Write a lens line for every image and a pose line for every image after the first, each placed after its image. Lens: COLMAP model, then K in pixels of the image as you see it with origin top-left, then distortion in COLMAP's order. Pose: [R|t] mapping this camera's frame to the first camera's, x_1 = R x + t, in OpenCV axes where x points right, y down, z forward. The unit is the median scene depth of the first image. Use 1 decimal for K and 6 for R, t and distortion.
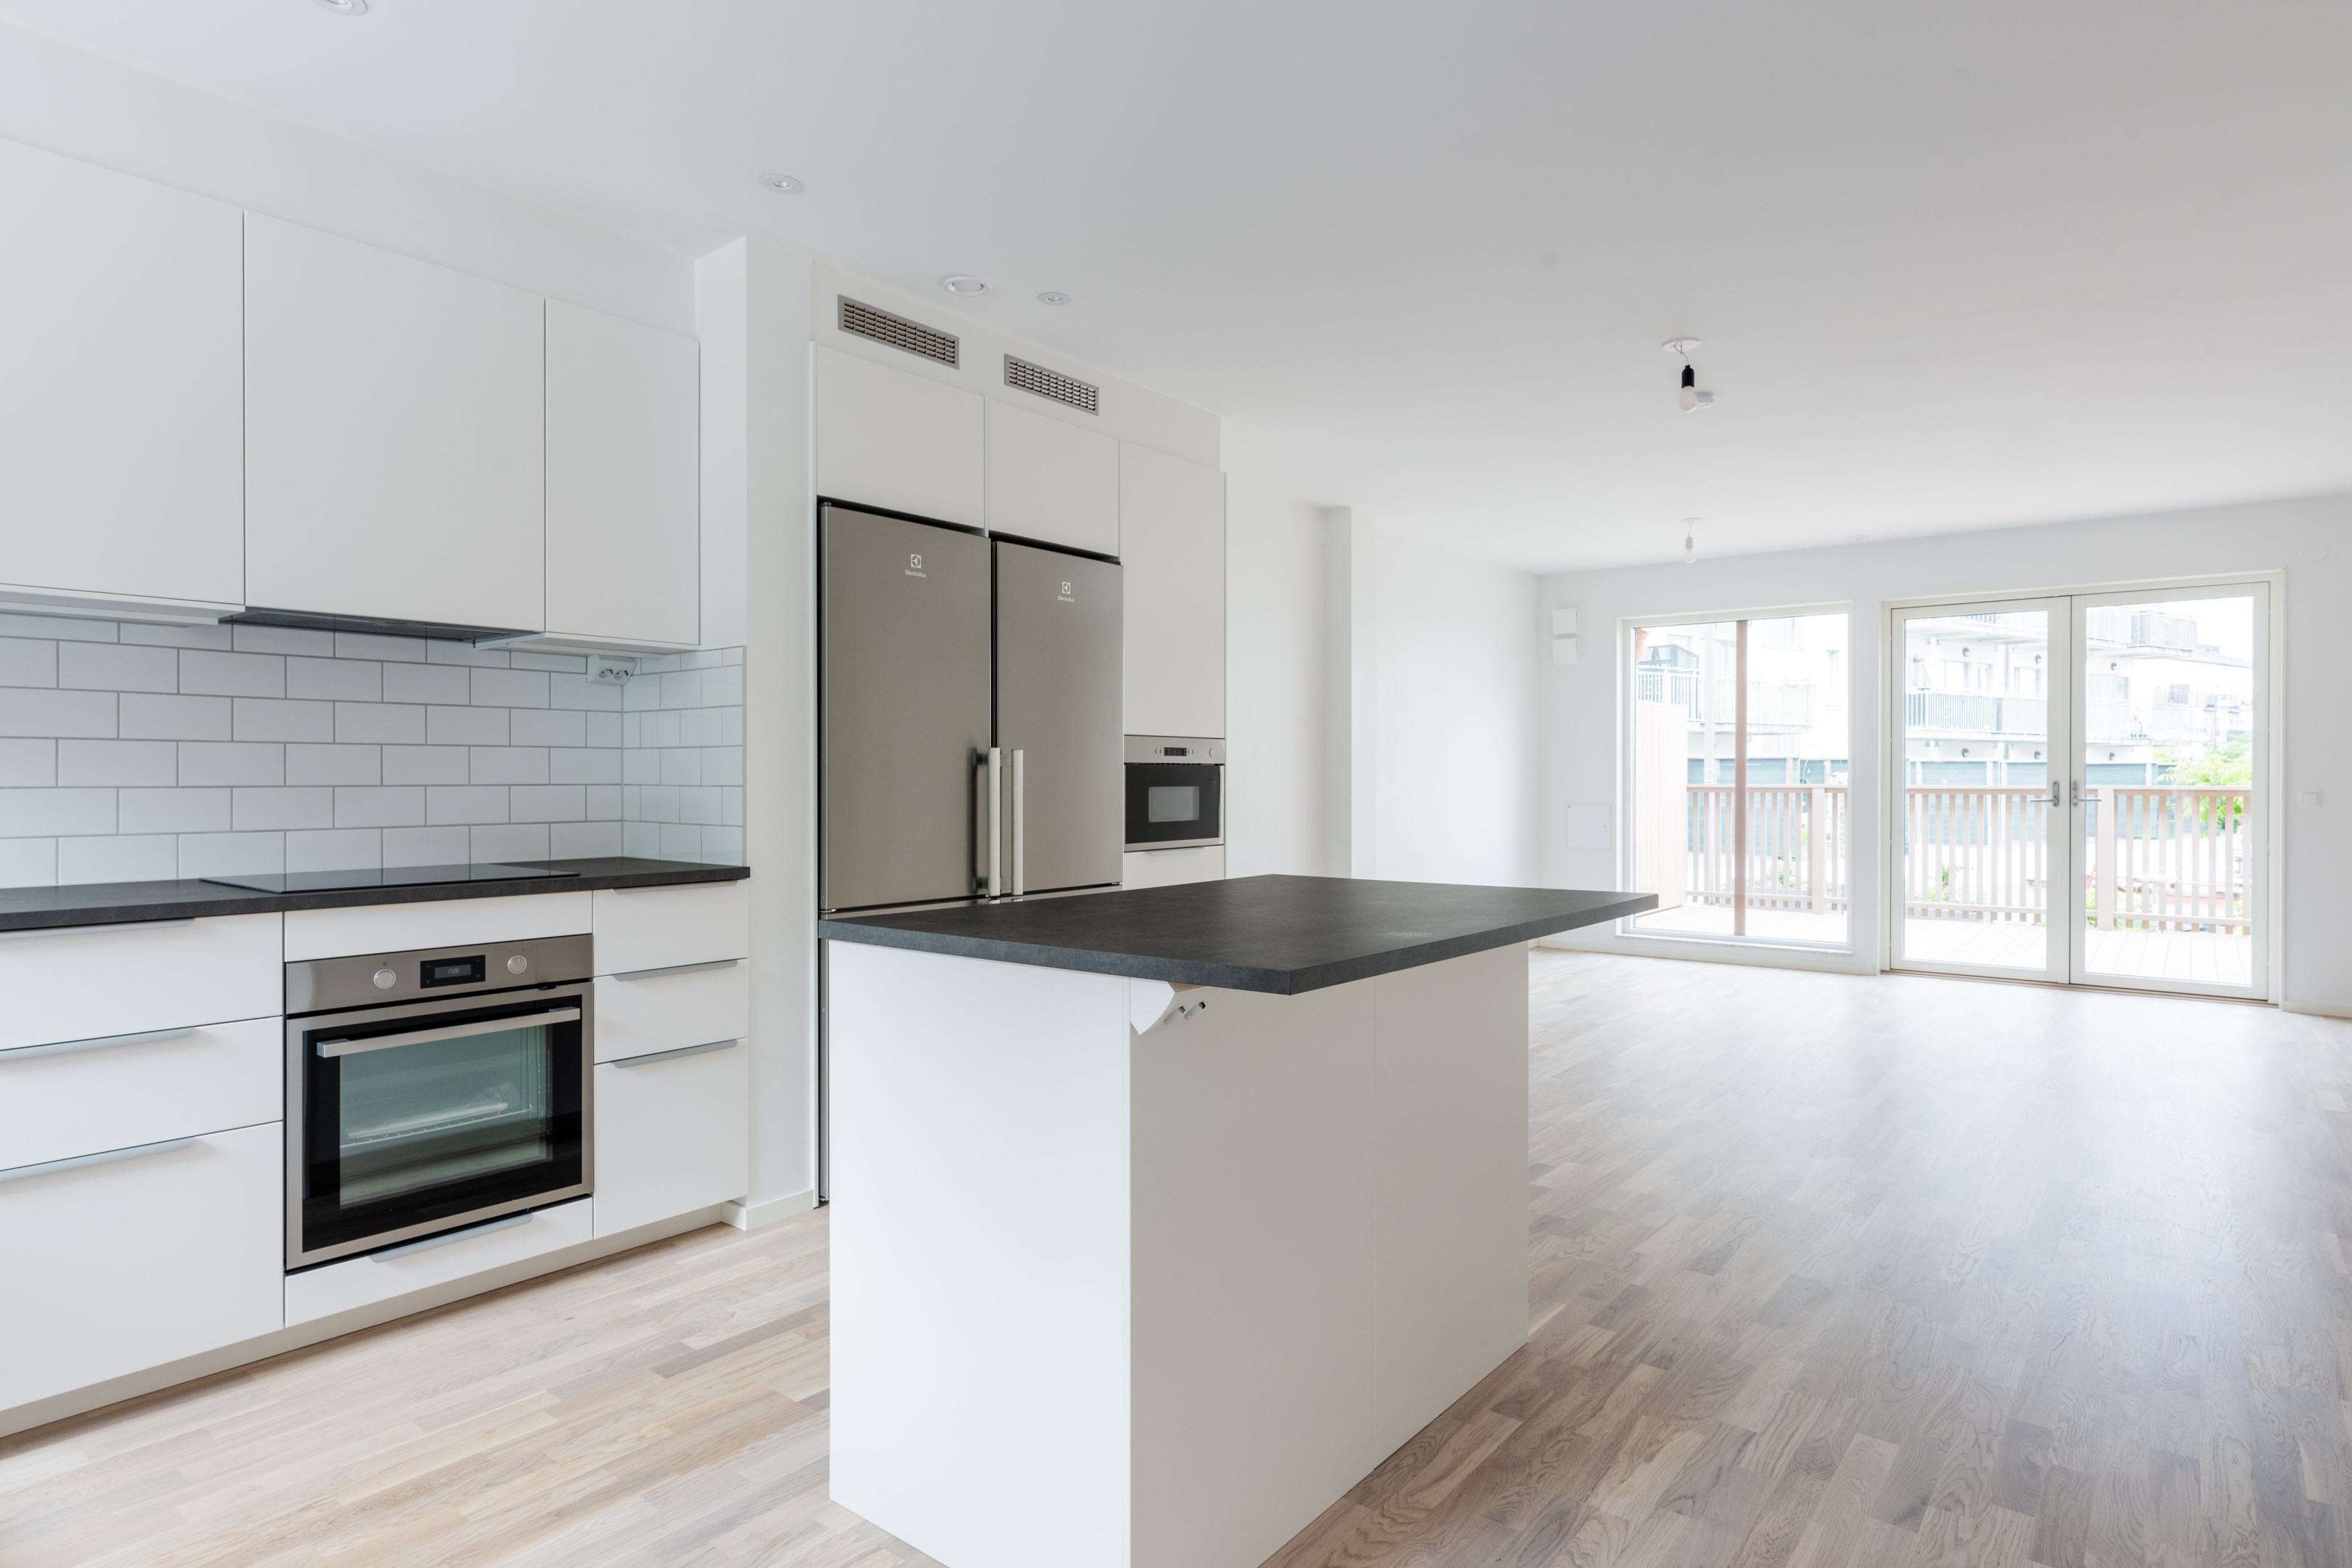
lens RADIAL K [[1283.0, 0, 1179.7], [0, 1283.0, 784.4], [0, 0, 1]] dist [0.005745, -0.000495]
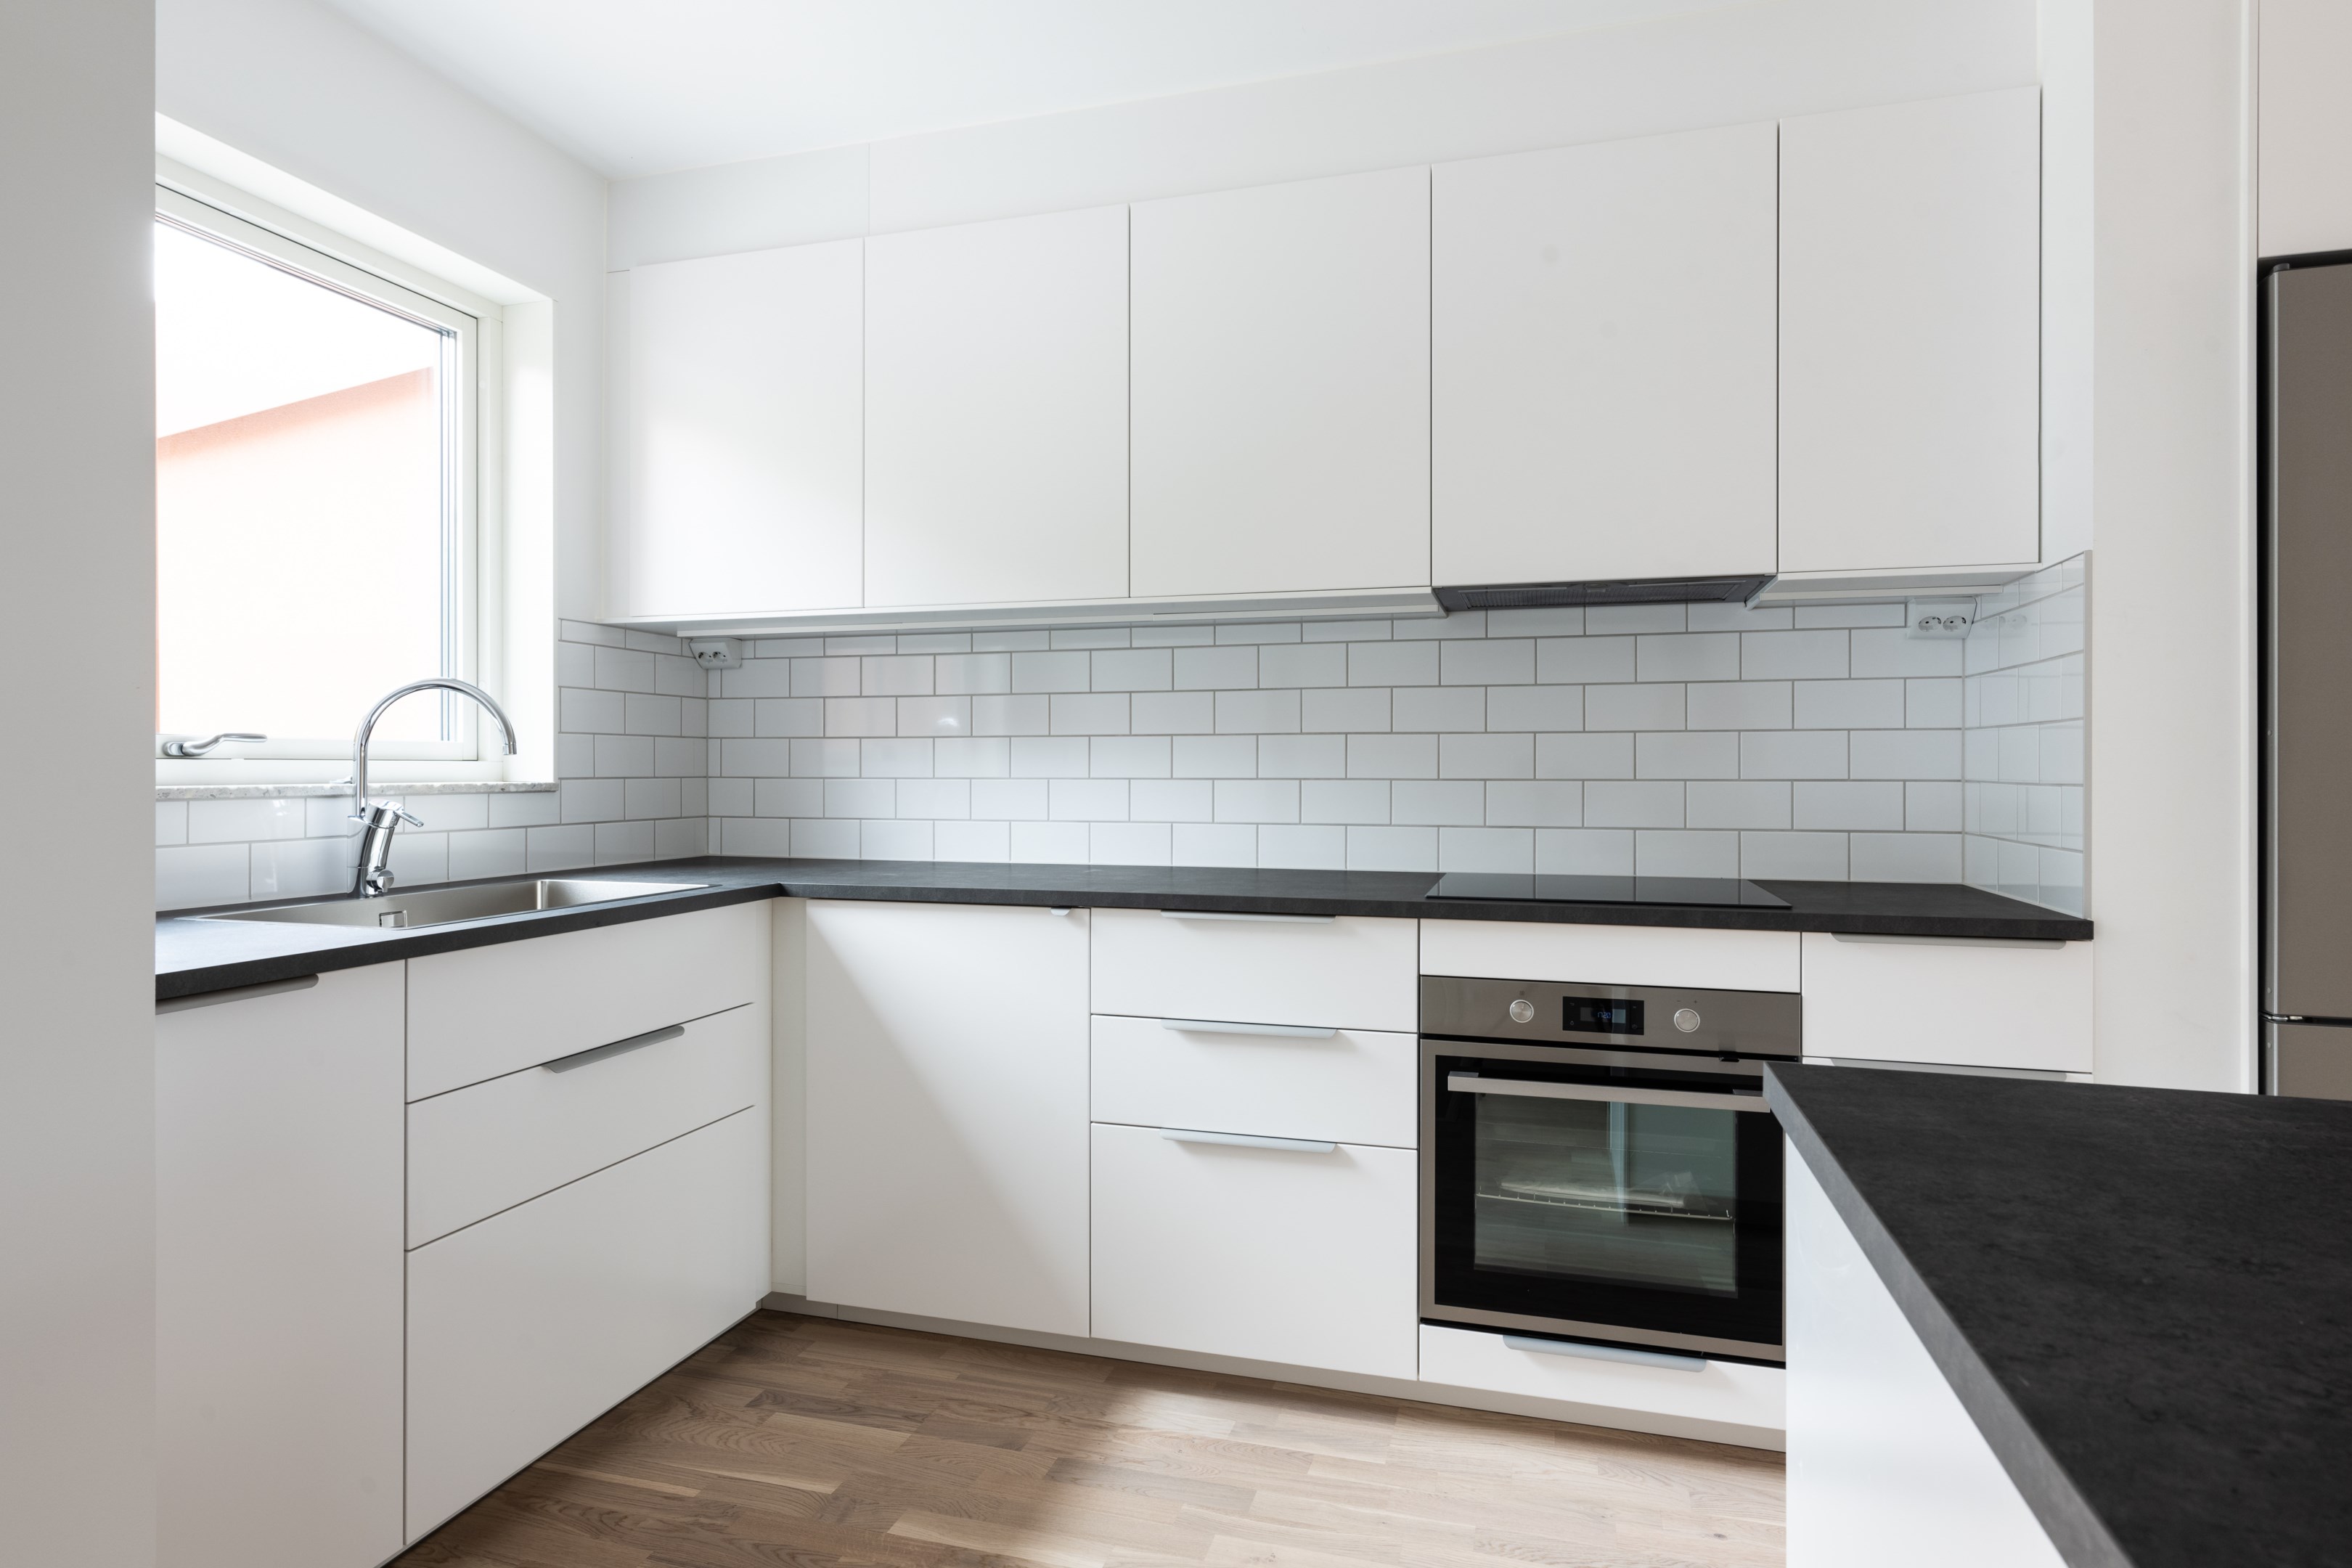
lens RADIAL K [[1283.0, 0, 1187.1], [0, 1283.0, 765.4], [0, 0, 1]] dist [0.005745, -0.000495]
pose [[0.374679, -0.000216, -0.927155, 0.048235], [-0.004646, 0.999987, -0.002111, -0.004044], [0.927143, 0.005098, 0.374673, 0.305453]]
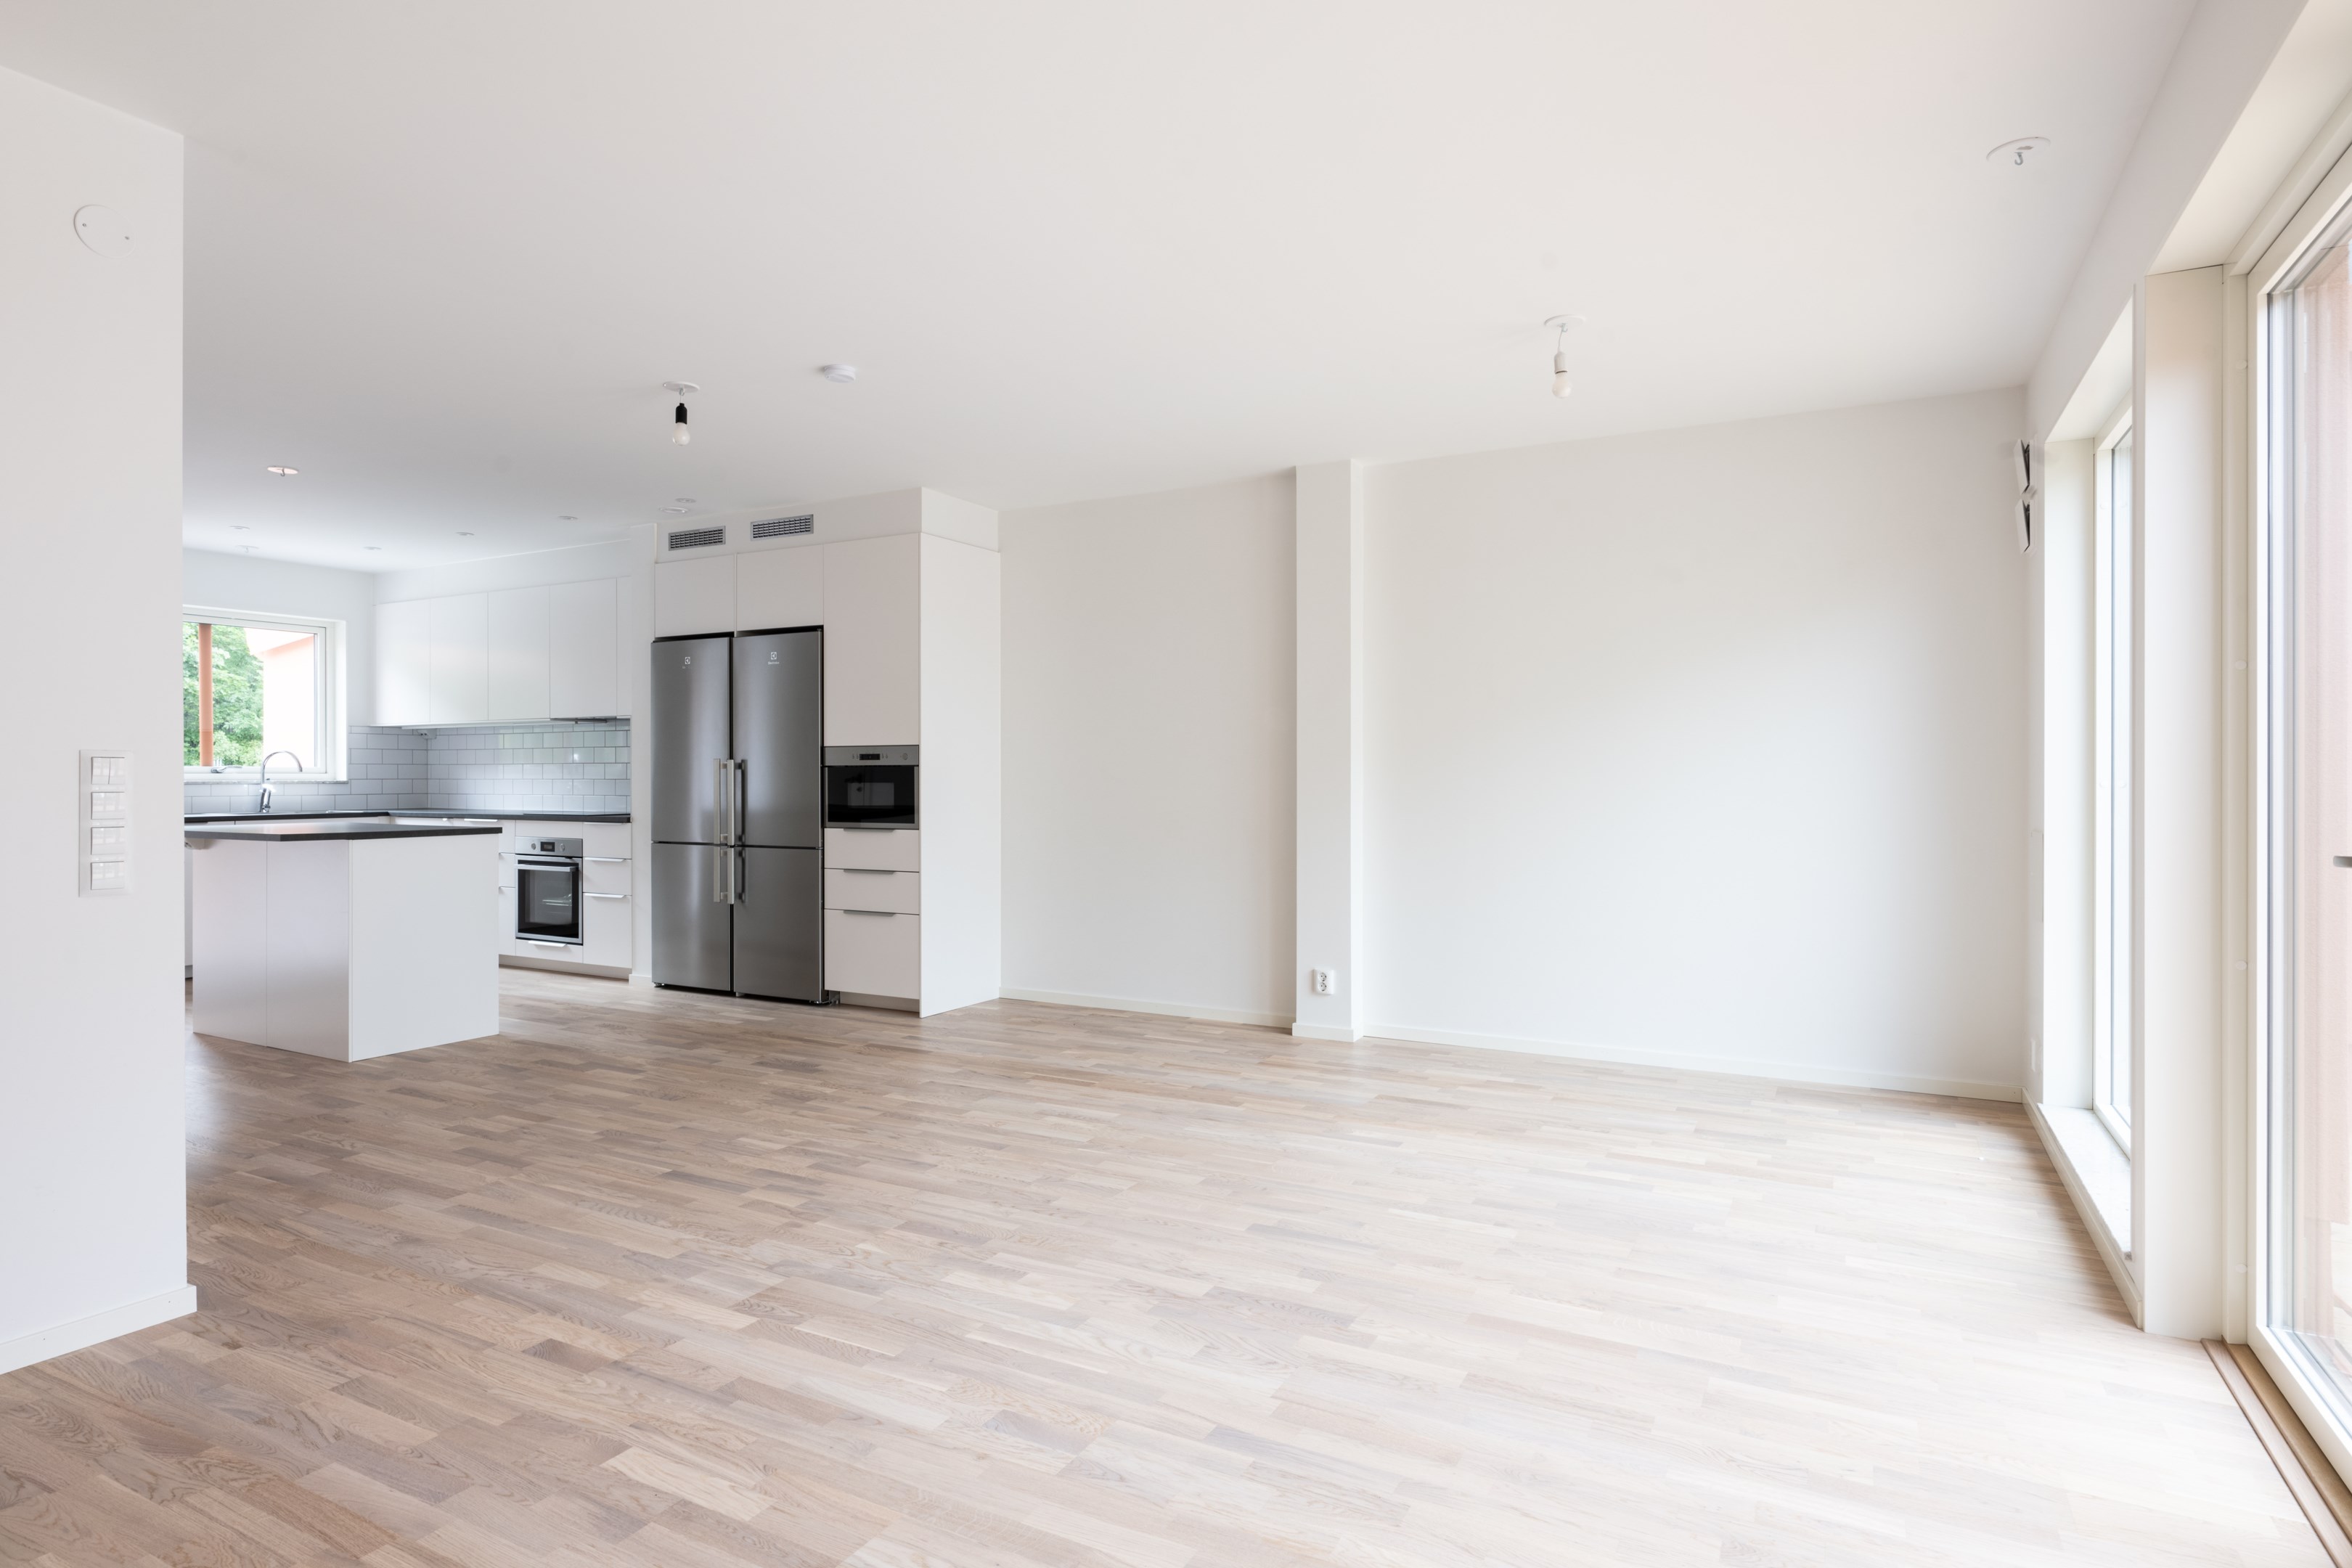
lens RADIAL K [[1283.0, 0, 1175.1], [0, 1283.0, 780.7], [0, 0, 1]] dist [0.005745, -0.000495]
pose [[0.160958, 0.003332, -0.986956, 1.554523], [-0.004806, 0.999985, 0.002592, -0.006027], [0.986950, 0.004327, 0.160972, 1.239405]]
